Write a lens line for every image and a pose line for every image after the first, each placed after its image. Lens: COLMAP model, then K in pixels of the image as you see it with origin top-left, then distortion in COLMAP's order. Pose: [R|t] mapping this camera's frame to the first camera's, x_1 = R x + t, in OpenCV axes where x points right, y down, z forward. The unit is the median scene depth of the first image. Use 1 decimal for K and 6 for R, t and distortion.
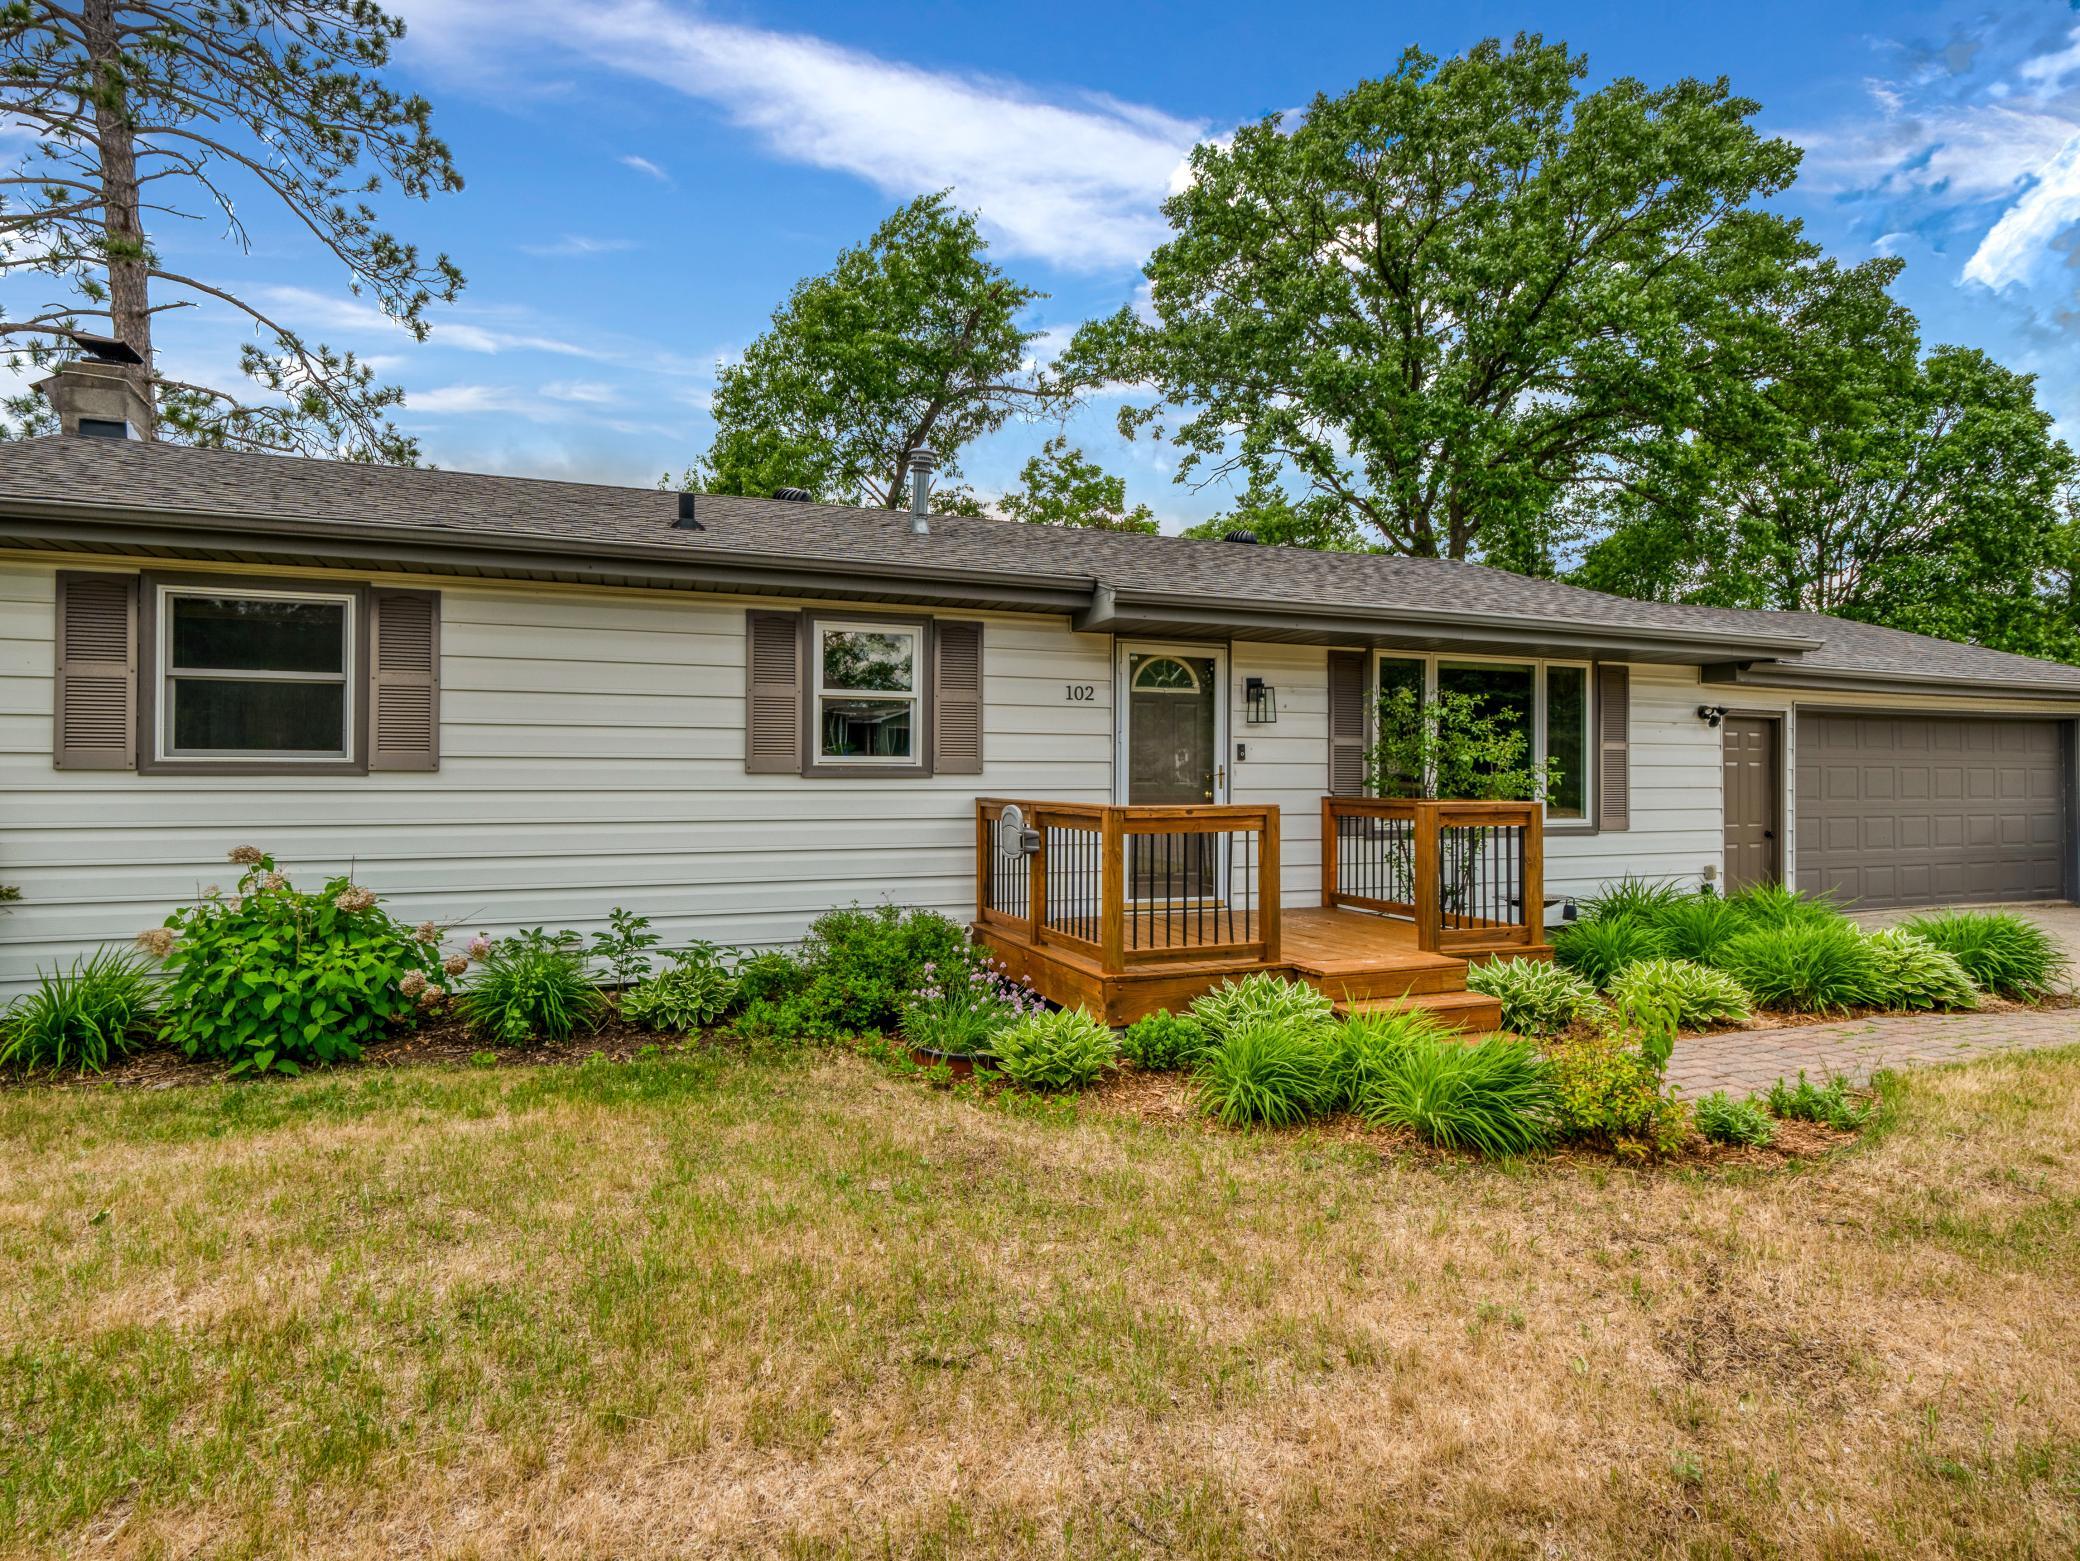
lens RADIAL K [[1102.9, 0, 1036.7], [0, 1102.9, 770.9], [0, 0, 1]] dist [-0.007351, 0.003165]
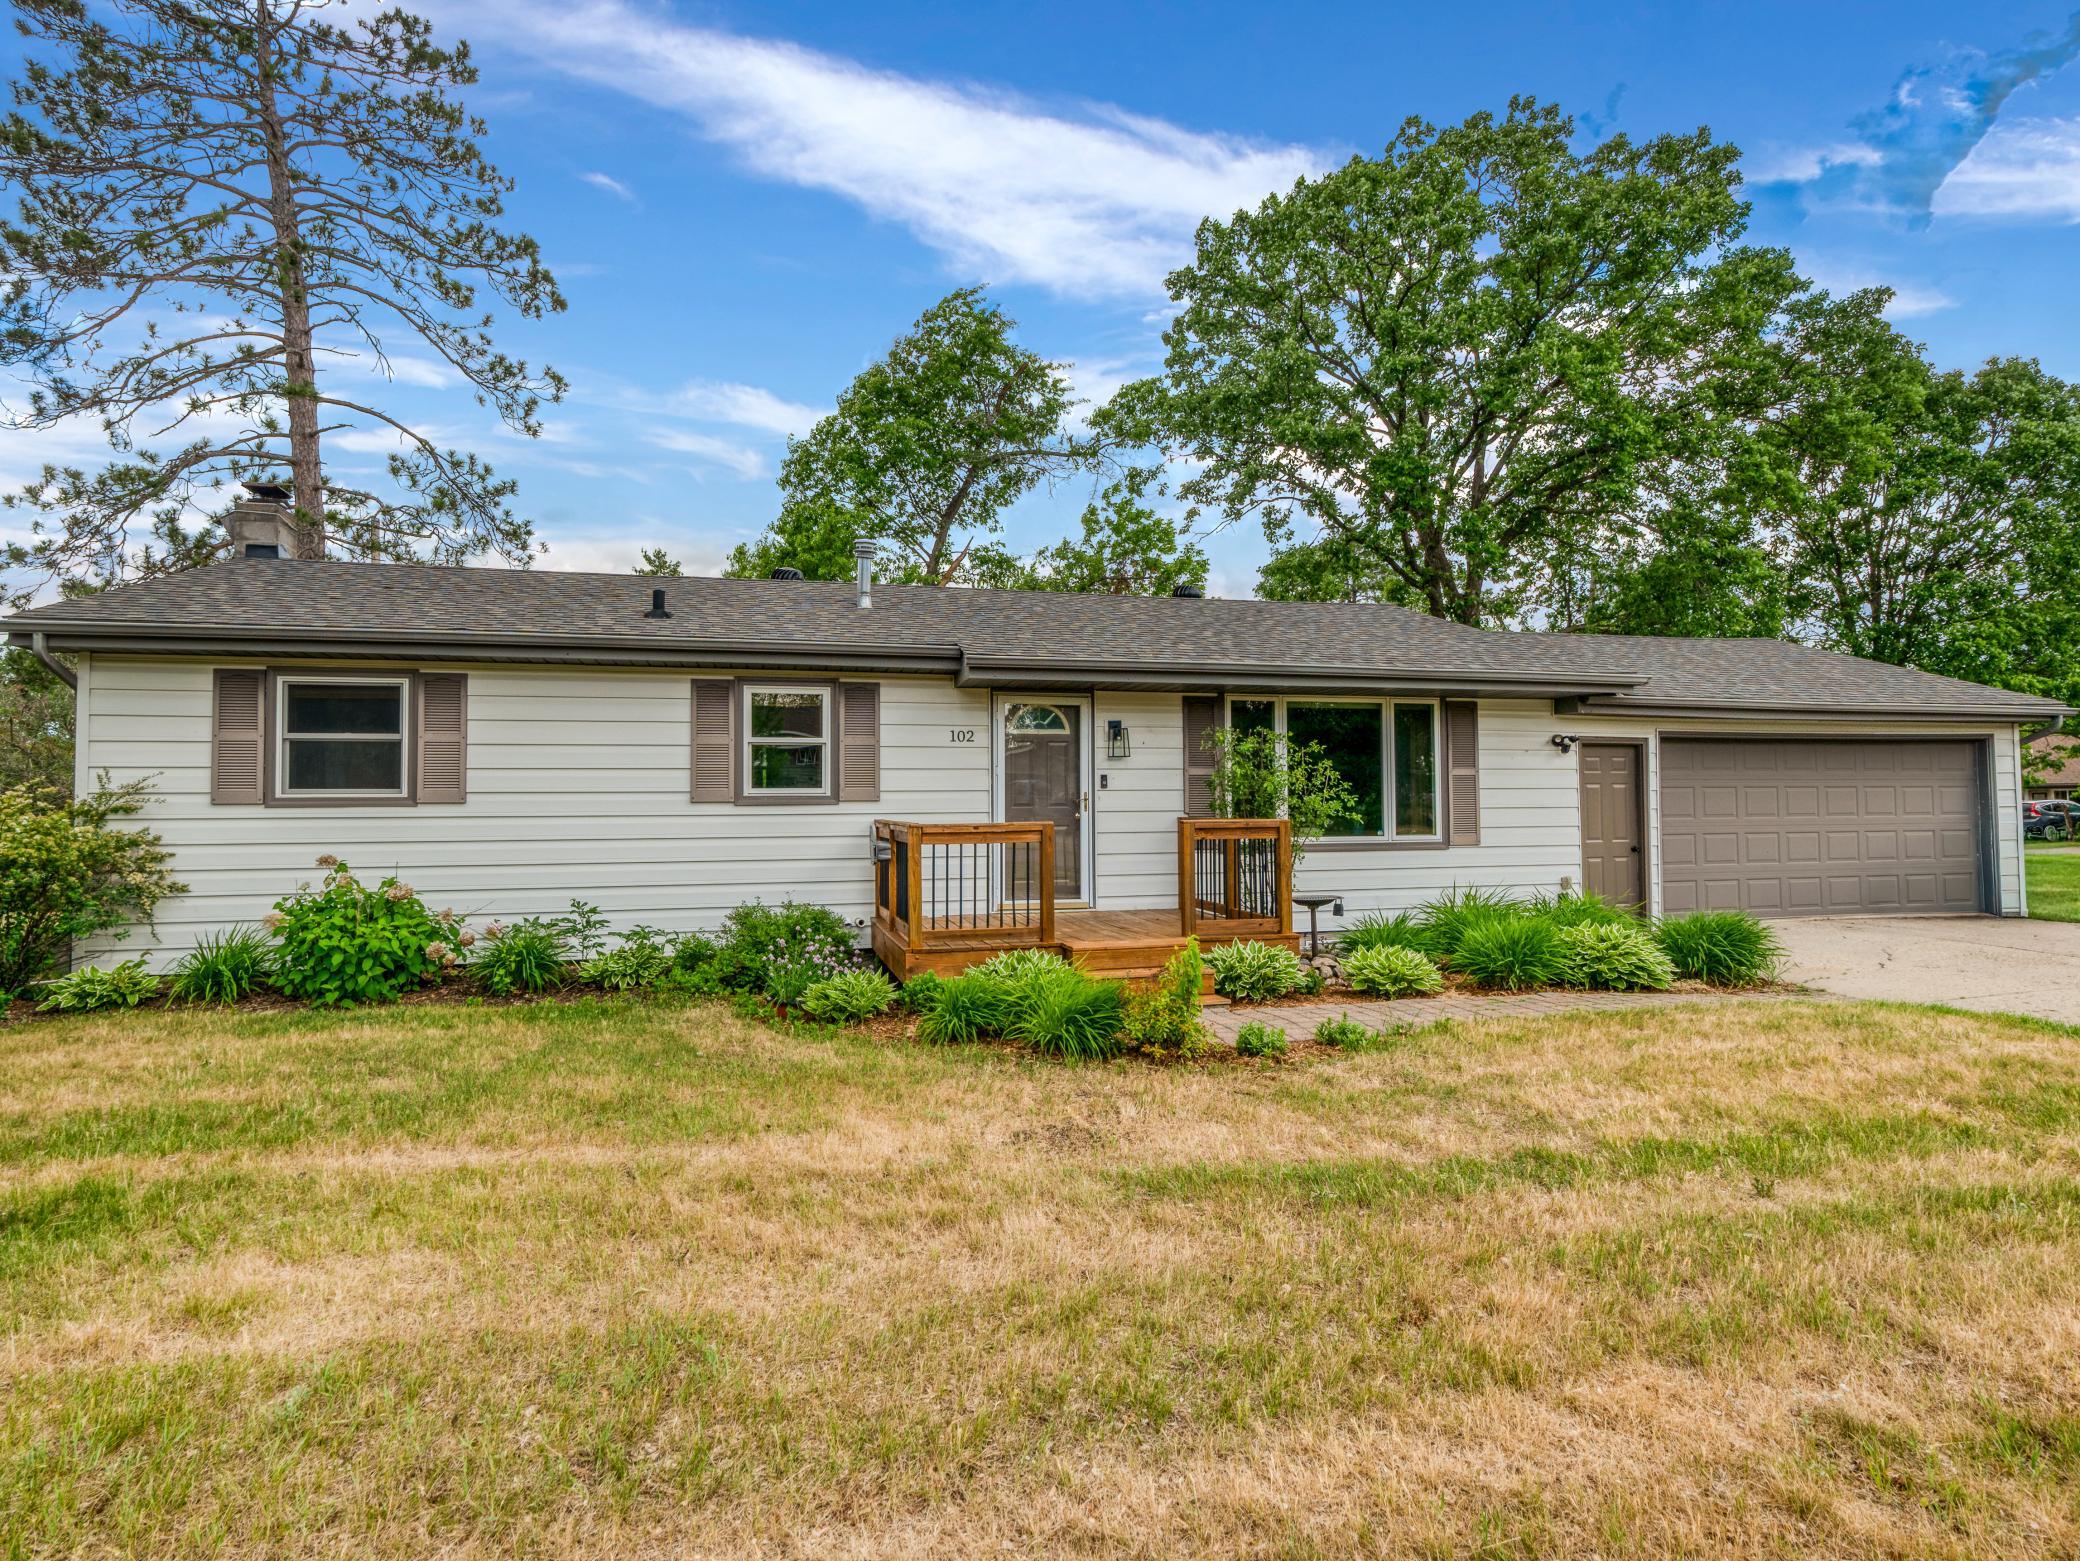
lens RADIAL K [[1102.9, 0, 1037.5], [0, 1102.9, 772.7], [0, 0, 1]] dist [-0.007351, 0.003165]
pose [[0.992615, -0.012387, -0.120669, 0.252974], [0.009593, 0.999673, -0.023714, 0.001762], [0.120923, 0.022382, 0.992409, -0.217208]]
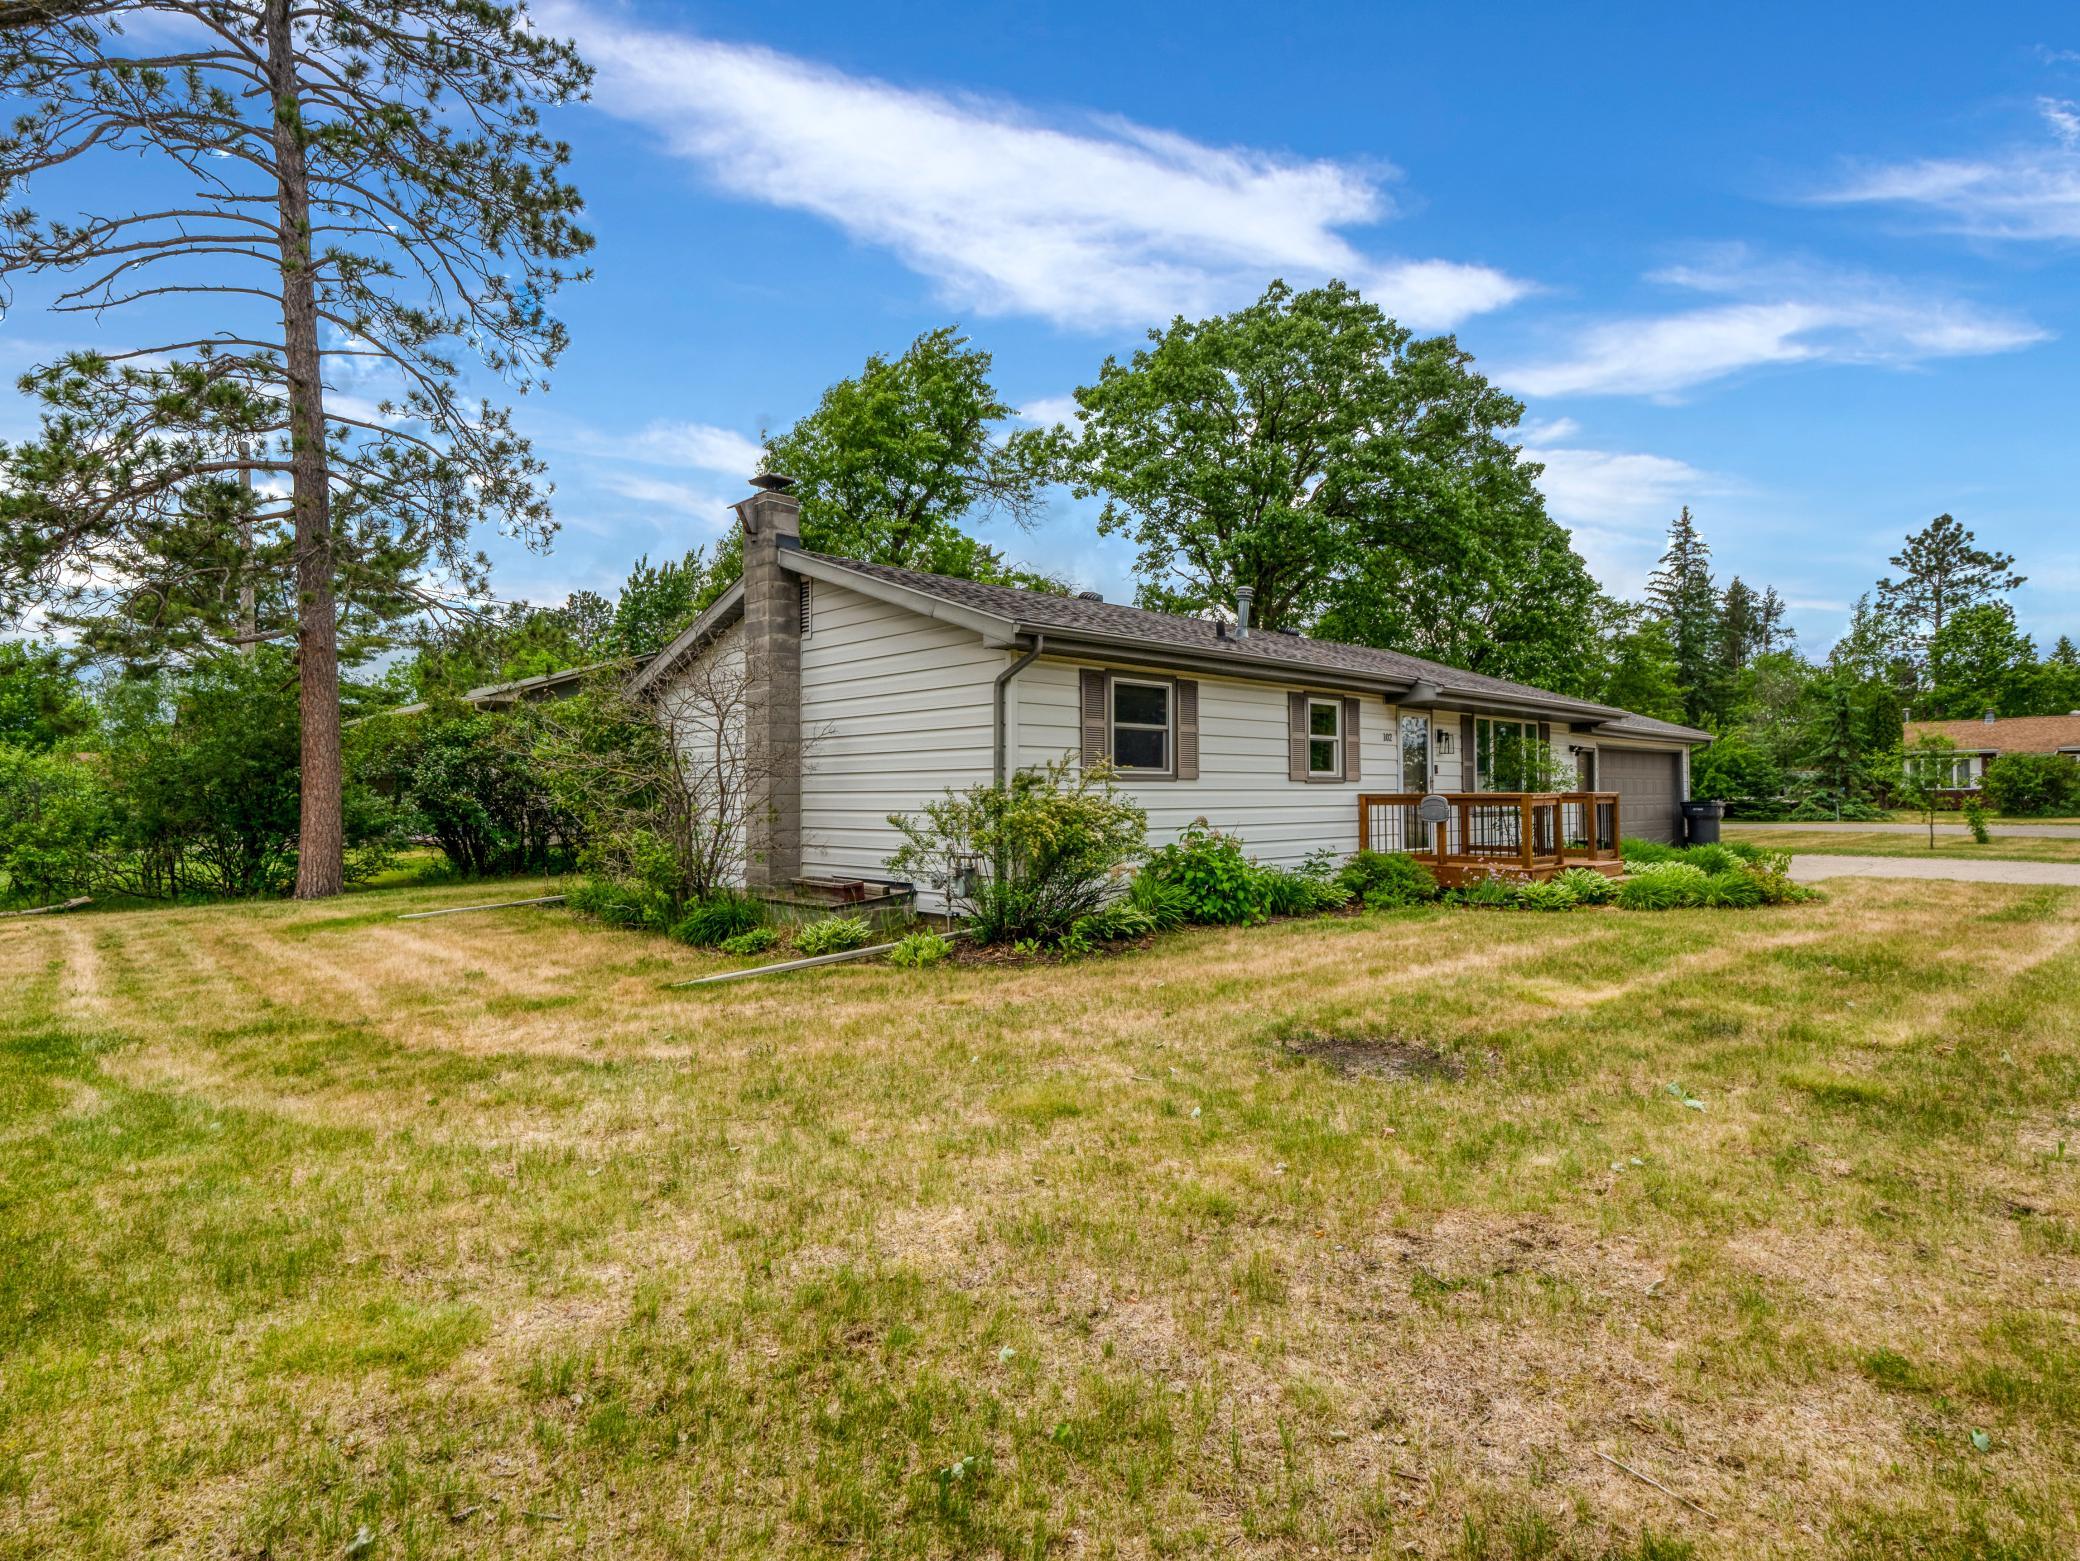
lens RADIAL K [[1102.9, 0, 1025.5], [0, 1102.9, 771.3], [0, 0, 1]] dist [-0.007351, 0.003165]
pose [[0.927612, 0.001913, 0.373540, -1.112031], [0.003814, 0.999886, -0.014591, 0.010088], [-0.373526, 0.014959, 0.927499, -0.444905]]
